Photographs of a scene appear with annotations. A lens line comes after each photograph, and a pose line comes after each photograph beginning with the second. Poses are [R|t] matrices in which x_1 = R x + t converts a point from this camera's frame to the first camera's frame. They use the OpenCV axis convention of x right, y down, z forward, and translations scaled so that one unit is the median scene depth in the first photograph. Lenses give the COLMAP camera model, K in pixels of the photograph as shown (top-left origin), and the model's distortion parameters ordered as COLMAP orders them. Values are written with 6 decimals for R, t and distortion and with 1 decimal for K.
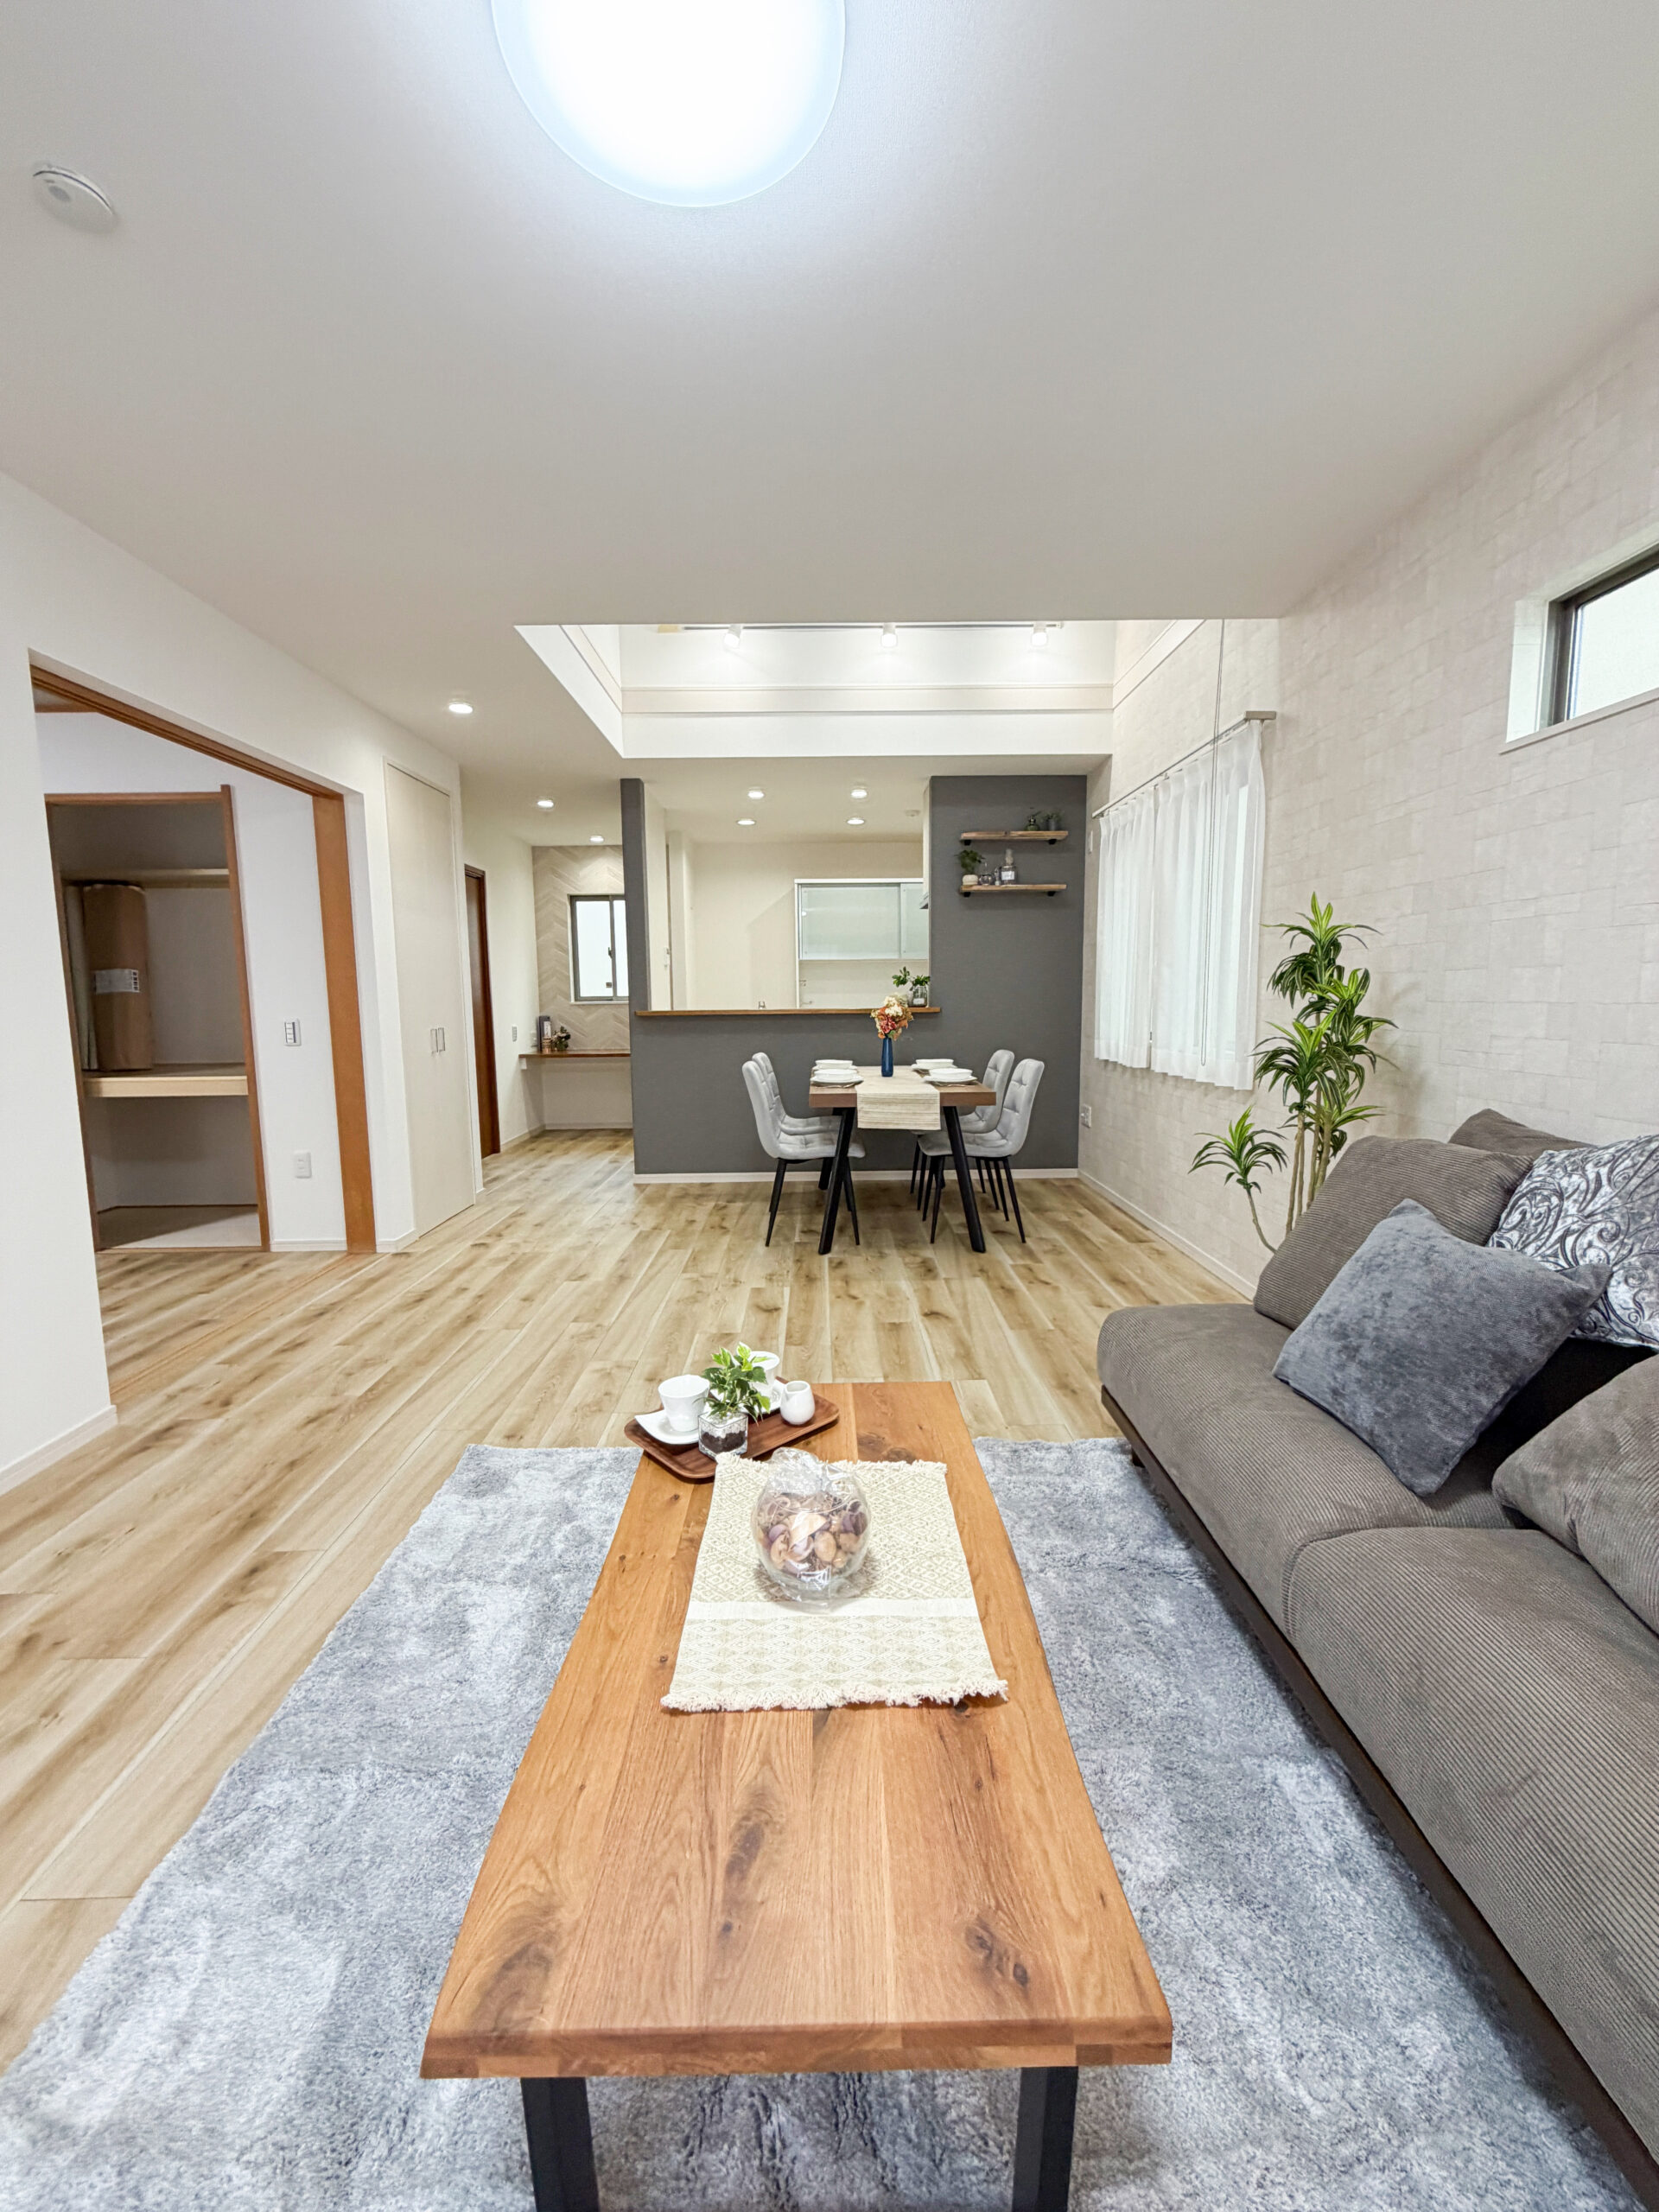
lens RADIAL K [[880.0, 0, 827.7], [0, 880.0, 1095.6], [0, 0, 1]] dist [0.000116, 0.000228]
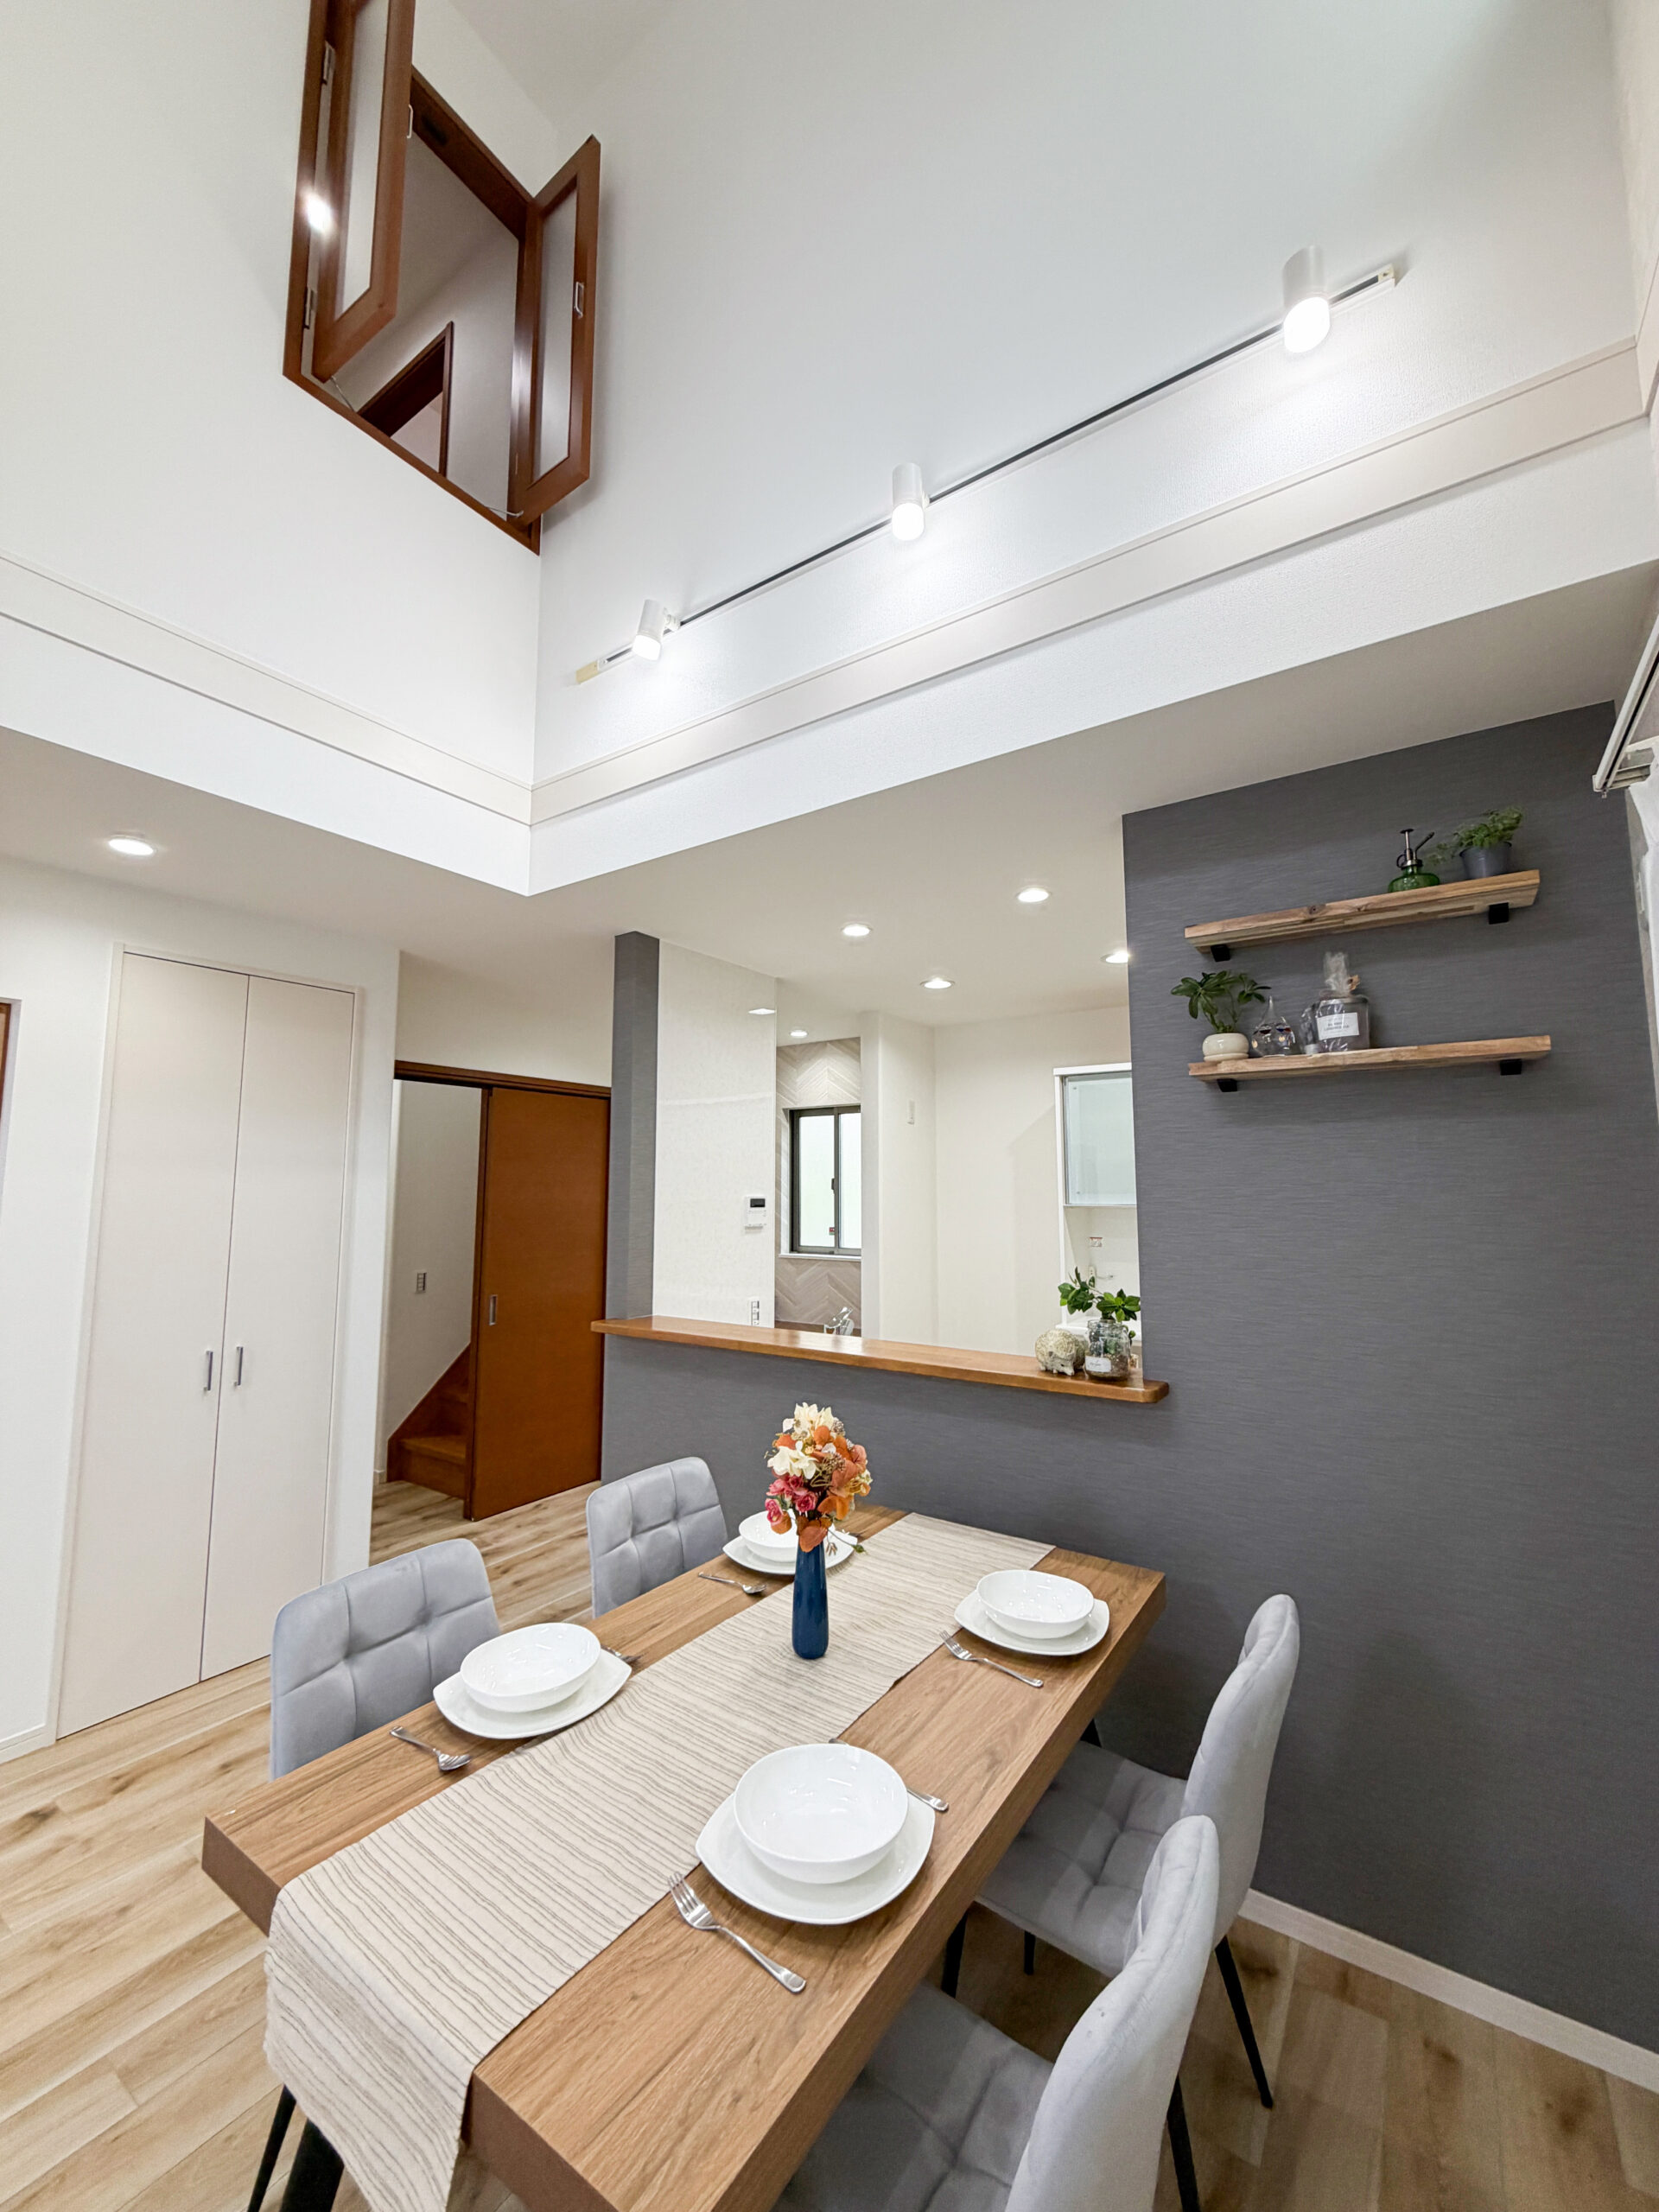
lens RADIAL K [[880.0, 0, 827.7], [0, 880.0, 1095.6], [0, 0, 1]] dist [0.000116, 0.000228]
pose [[0.817946, -0.052034, -0.572936, 0.325244], [-0.074093, 0.978079, -0.194607, -0.192858], [0.570503, 0.201629, 0.796161, 0.841244]]
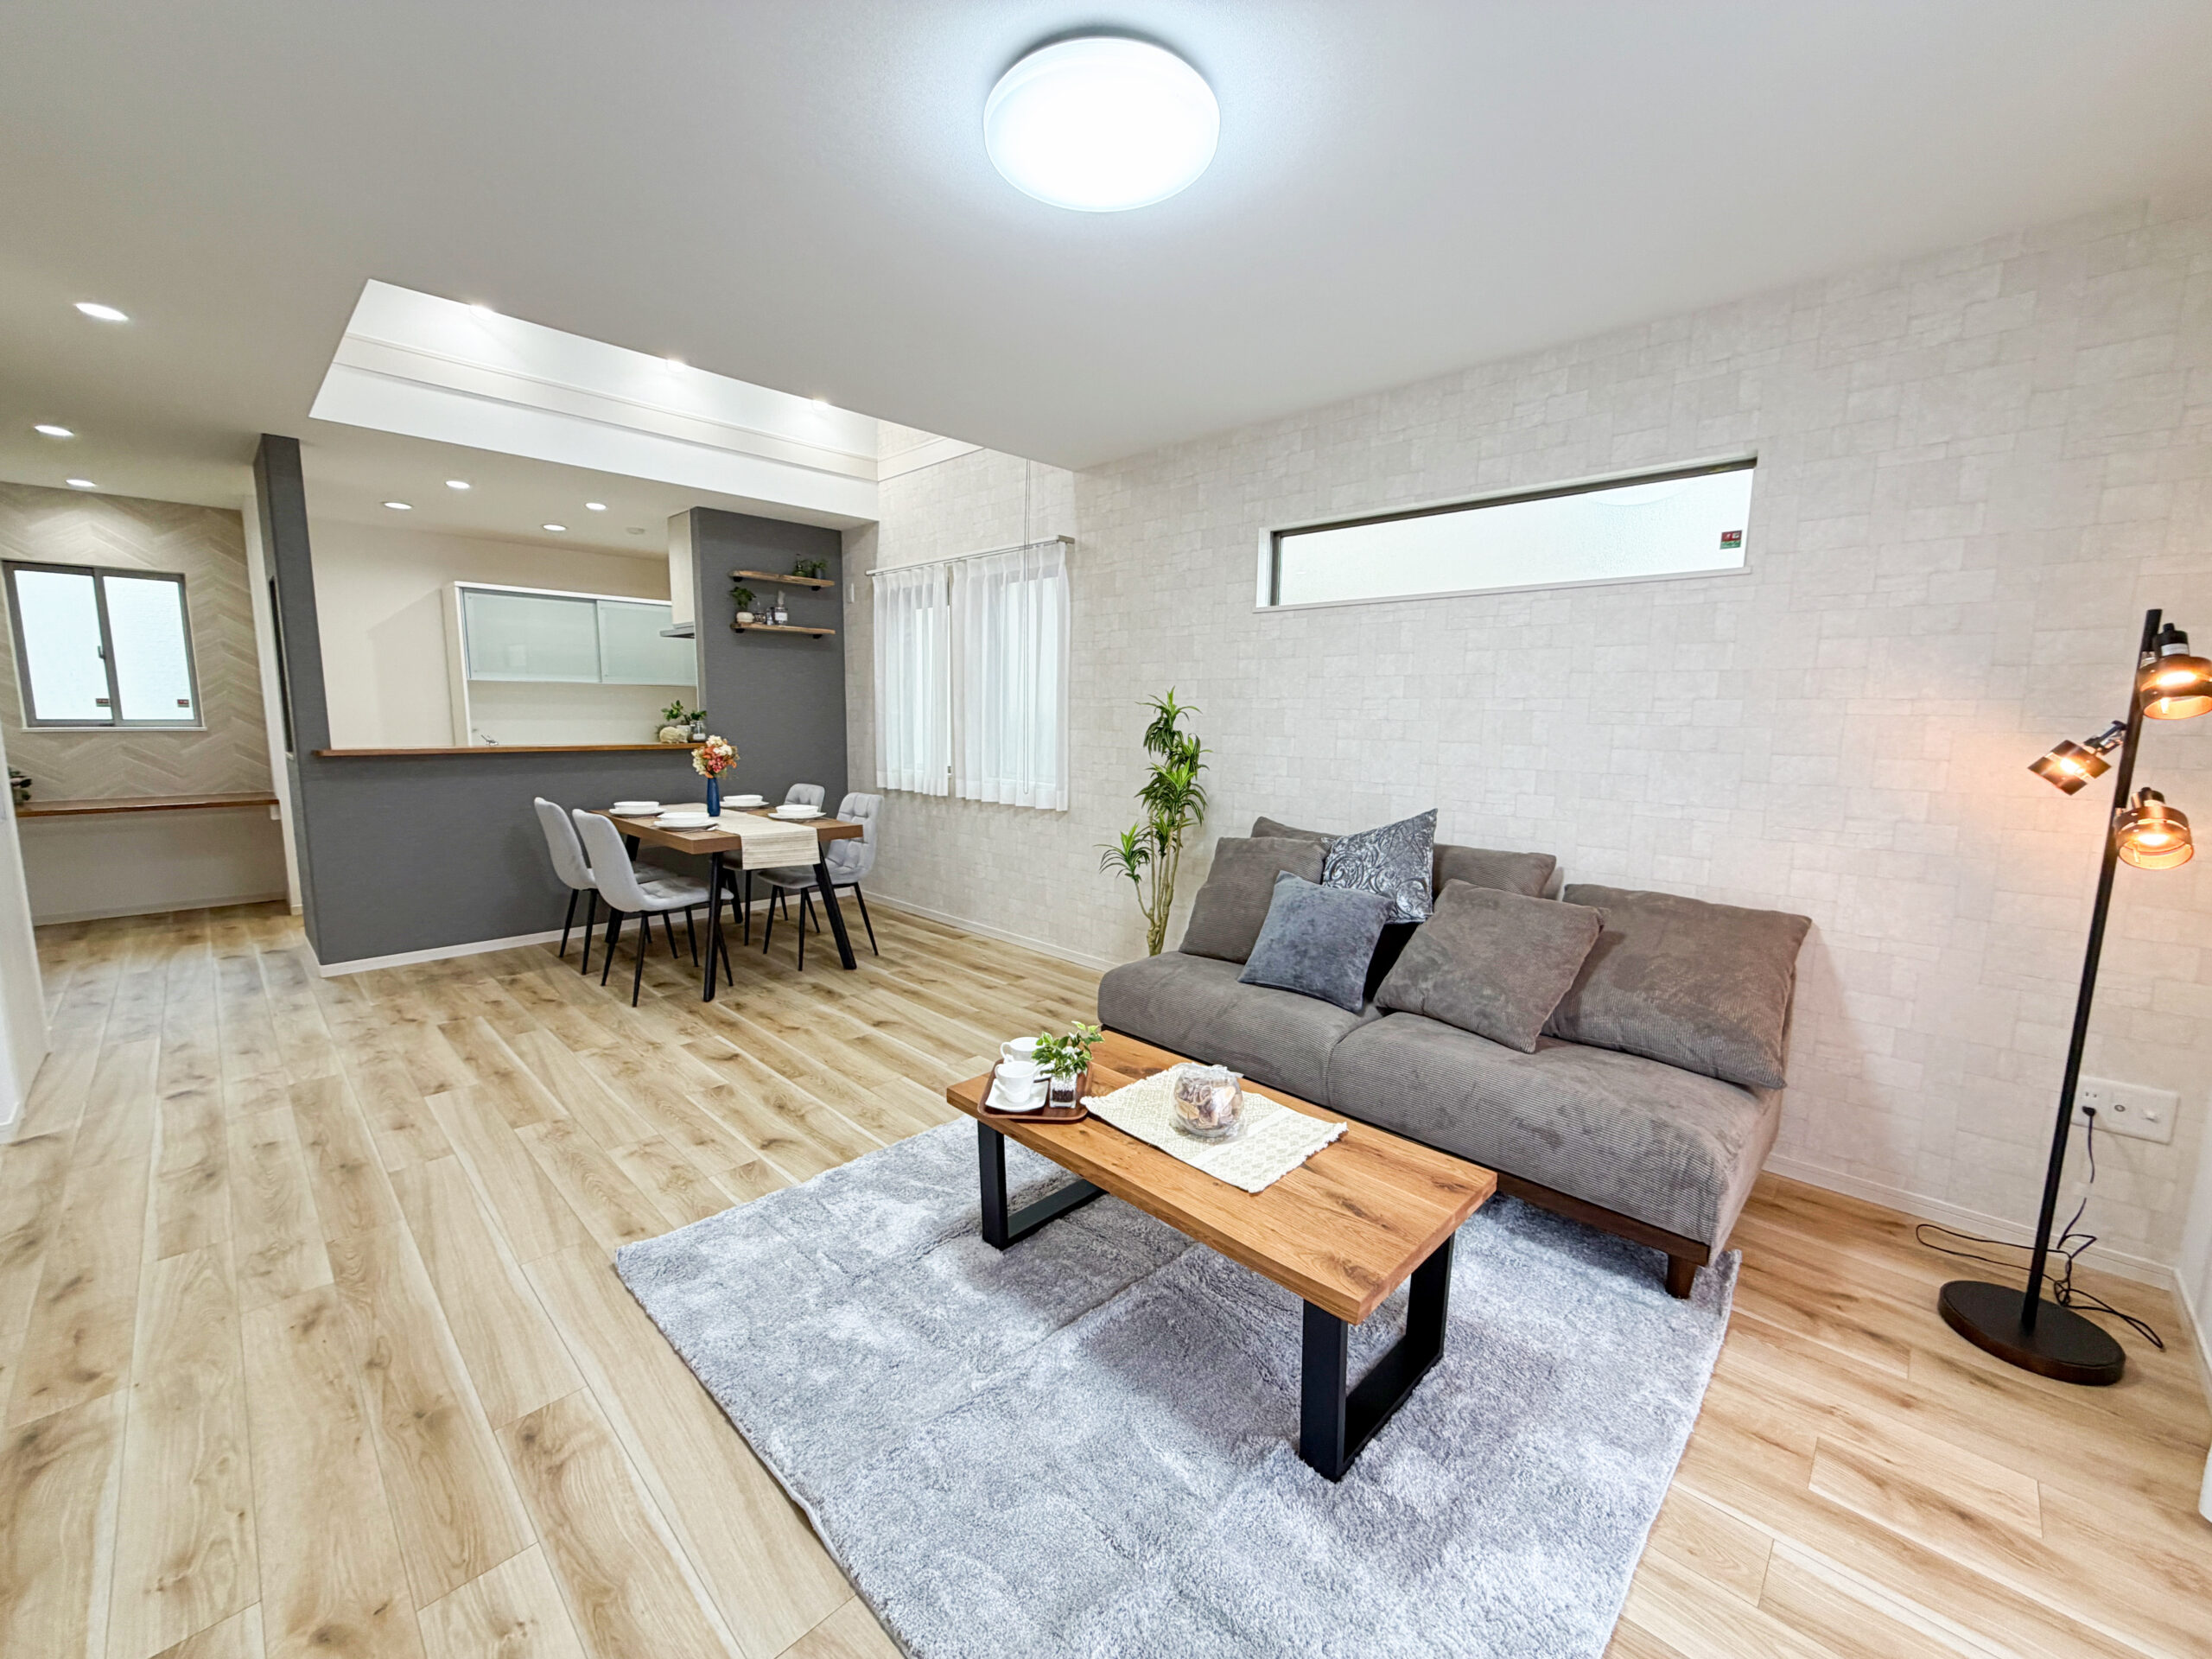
lens RADIAL K [[880.0, 0, 1096.3], [0, 880.0, 832.2], [0, 0, 1]] dist [0.000116, 0.000228]
pose [[0.709457, -0.077344, 0.700492, -0.387116], [0.059484, 0.996984, 0.049836, -0.033036], [-0.702234, 0.006312, 0.711918, -0.009969]]
